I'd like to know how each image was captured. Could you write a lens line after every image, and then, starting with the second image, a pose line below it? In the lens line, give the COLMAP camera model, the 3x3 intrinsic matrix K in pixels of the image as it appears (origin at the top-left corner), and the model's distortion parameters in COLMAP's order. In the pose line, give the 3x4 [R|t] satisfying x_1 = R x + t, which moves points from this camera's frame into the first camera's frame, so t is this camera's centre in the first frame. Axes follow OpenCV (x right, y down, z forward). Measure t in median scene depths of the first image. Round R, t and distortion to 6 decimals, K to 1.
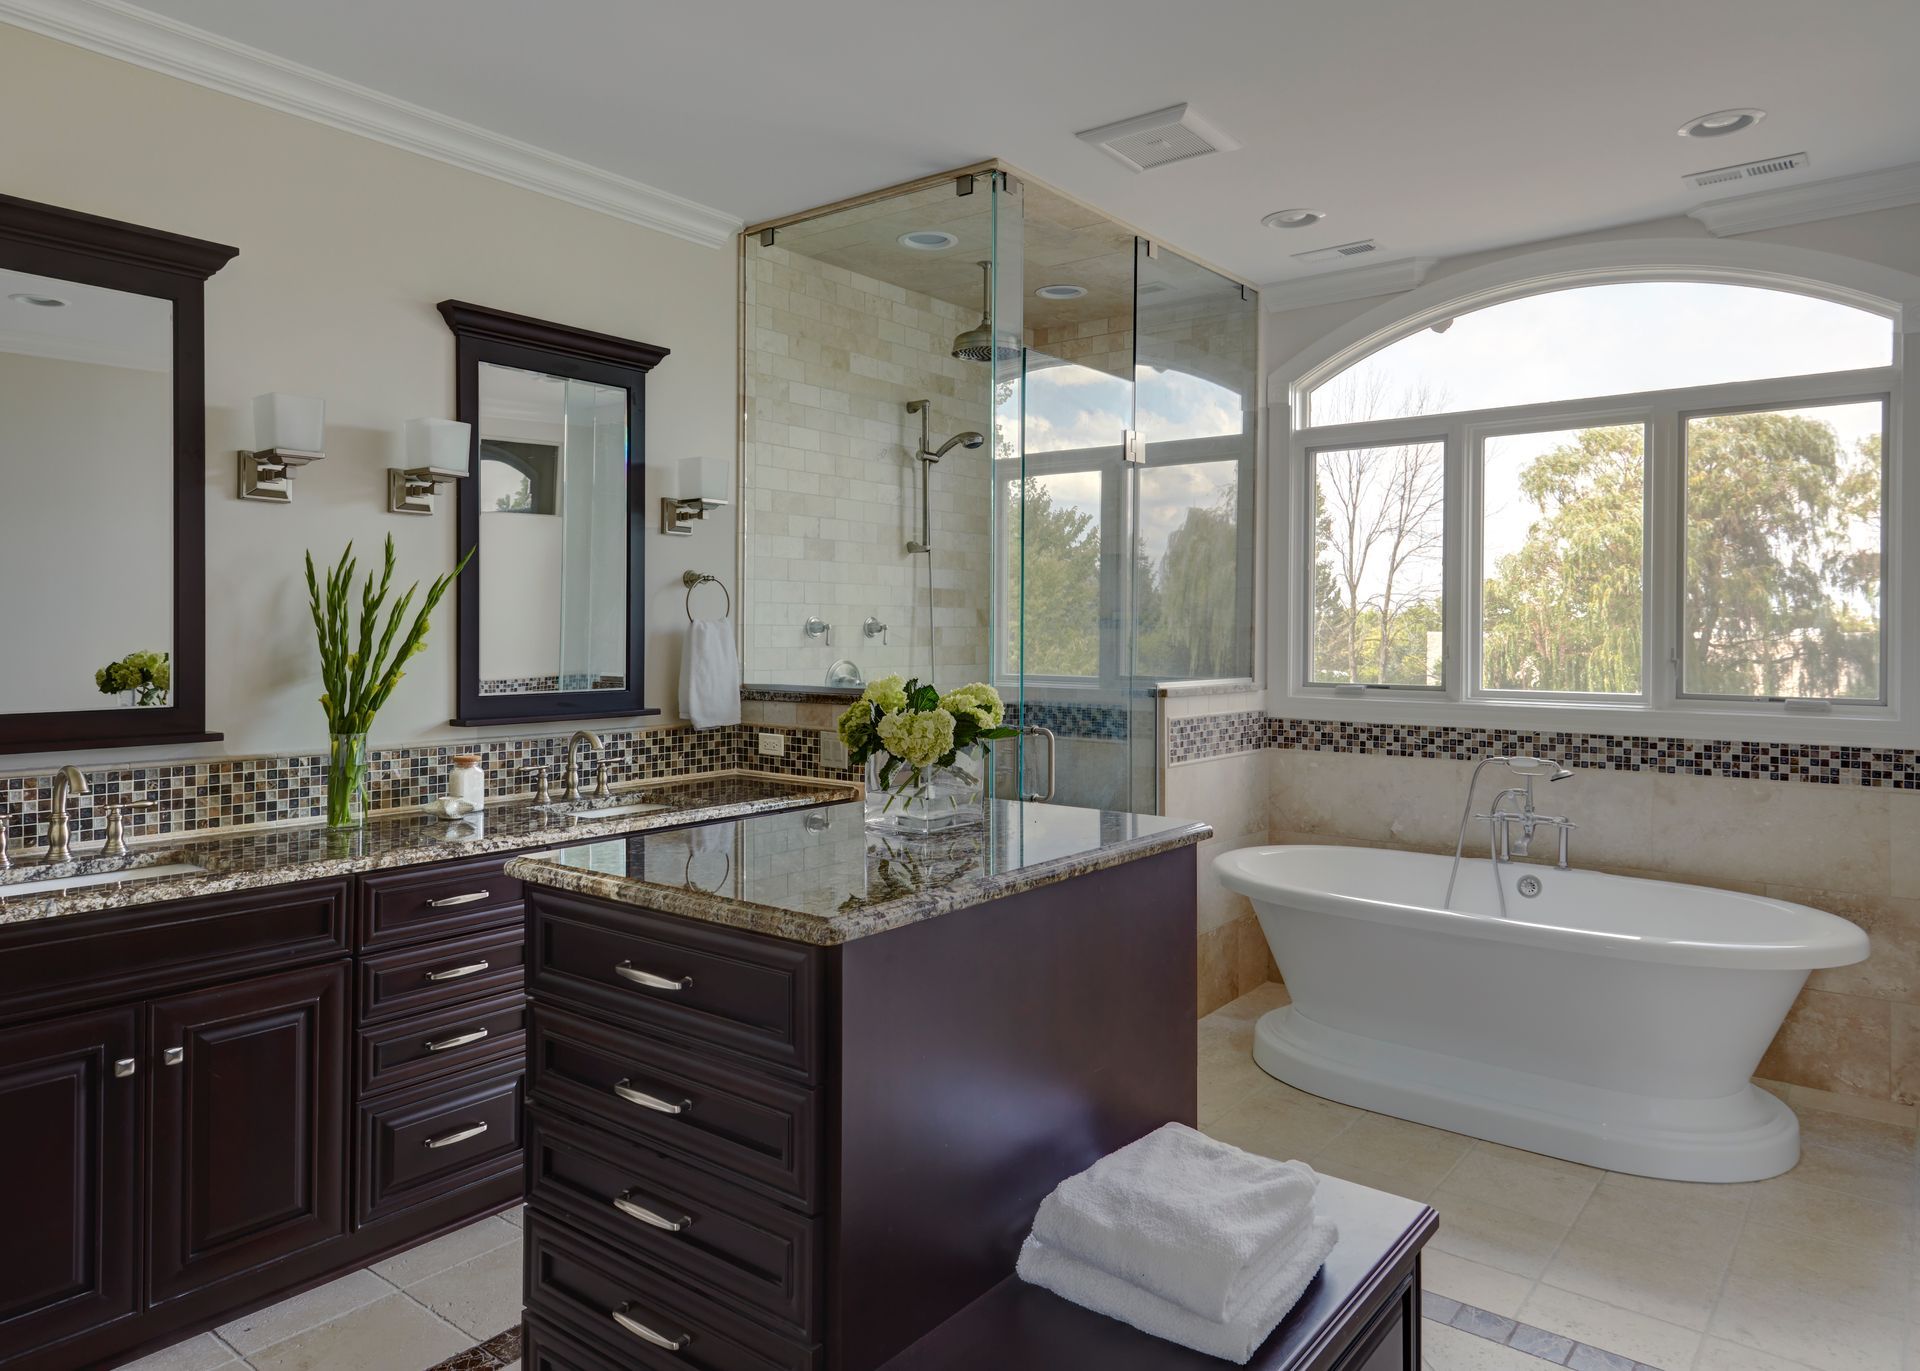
lens RADIAL K [[1229.0, 0, 954.8], [0, 1229.0, 635.4], [0, 0, 1]] dist [0.032528, -0.022804]
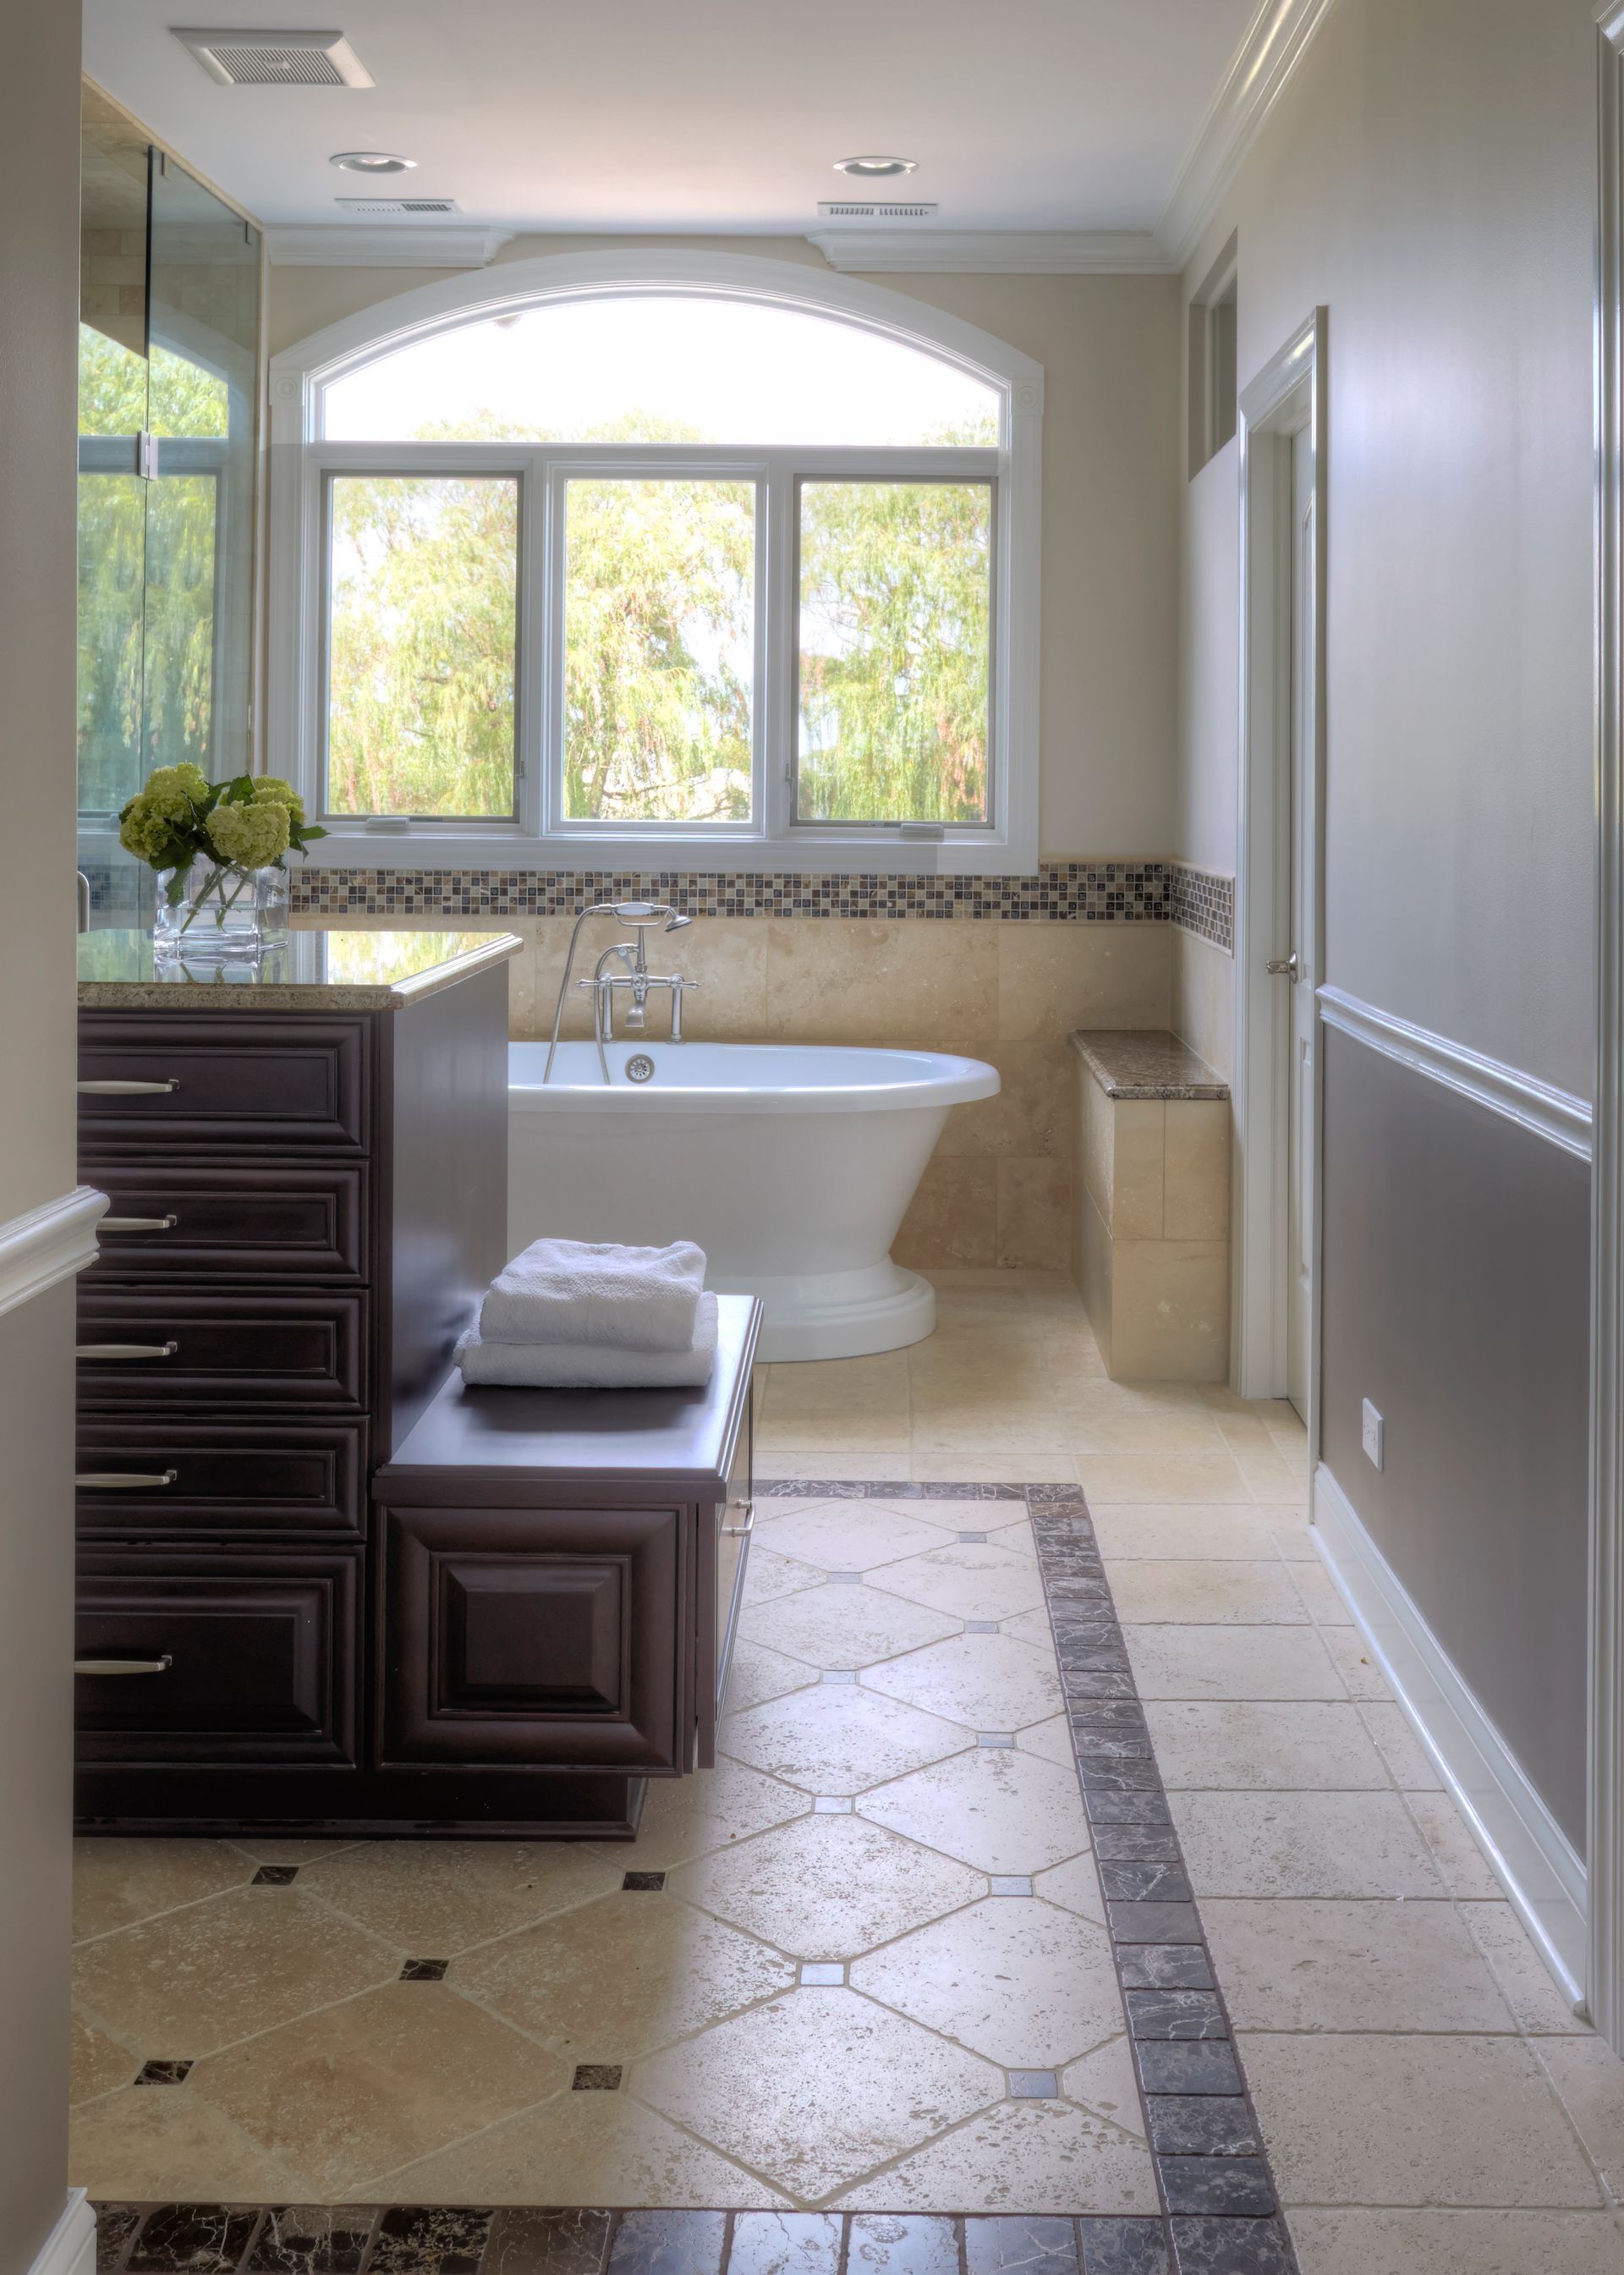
lens RADIAL K [[2401.7, 0, 923.0], [0, 2401.7, 785.2], [0, 0, 1]] dist [-0.056104, 0.000000]
pose [[0.771854, 0.003544, 0.635790, -0.357673], [-0.005507, 0.999984, 0.001112, 0.022221], [-0.635776, -0.004360, 0.771861, -0.276285]]
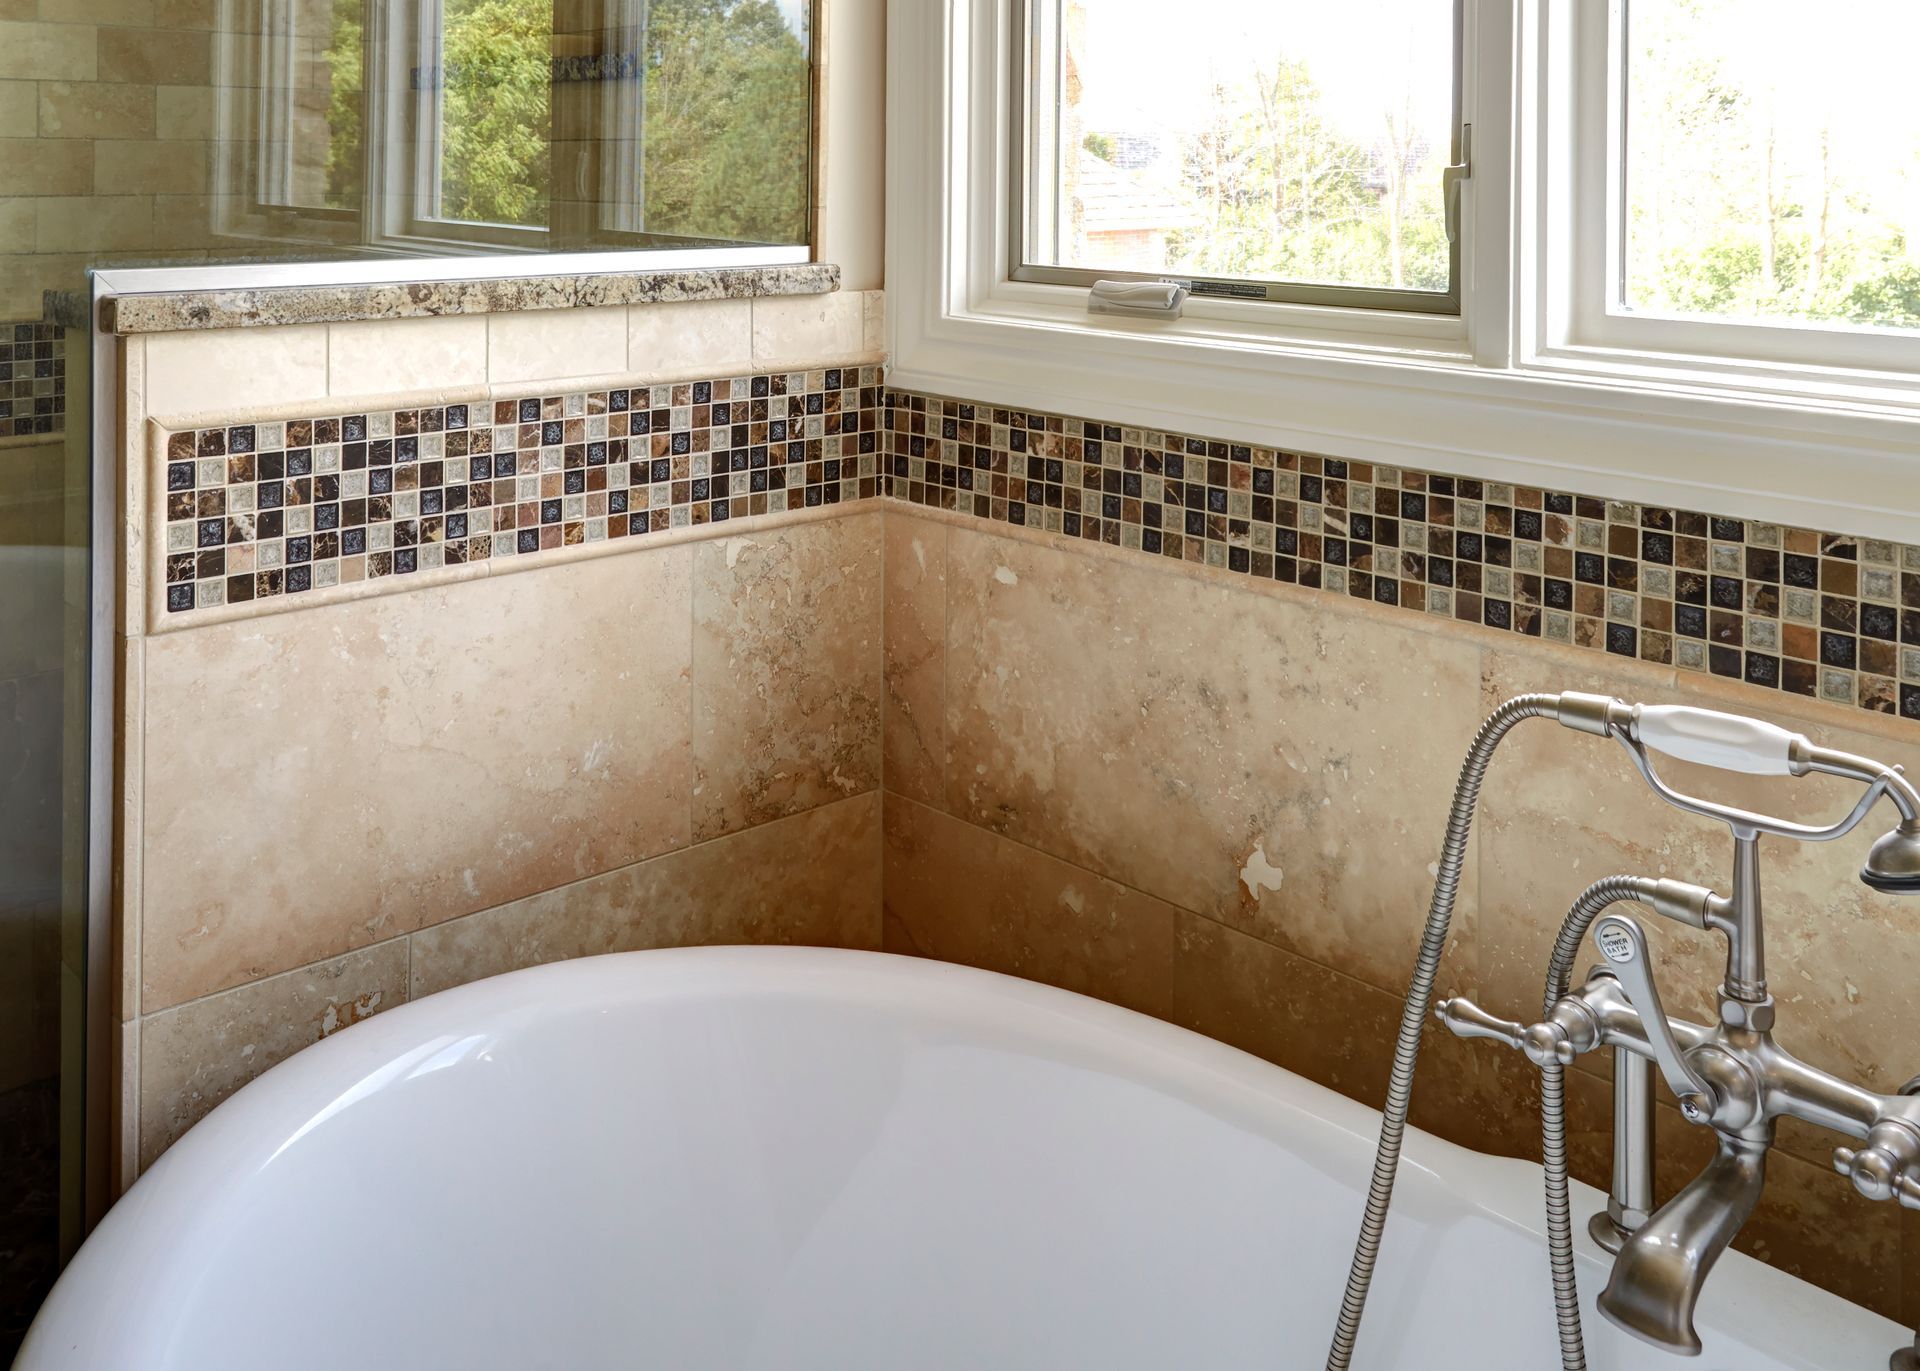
lens RADIAL K [[1781.9, 0, 855.4], [0, 1781.9, 175.6], [0, 0, 1]] dist [0.039647, 0.000000]
pose [[0.984751, 0.004738, -0.173903, 0.383040], [-0.003576, 0.999969, 0.006998, 0.018170], [0.173931, -0.006269, 0.984738, 0.719190]]
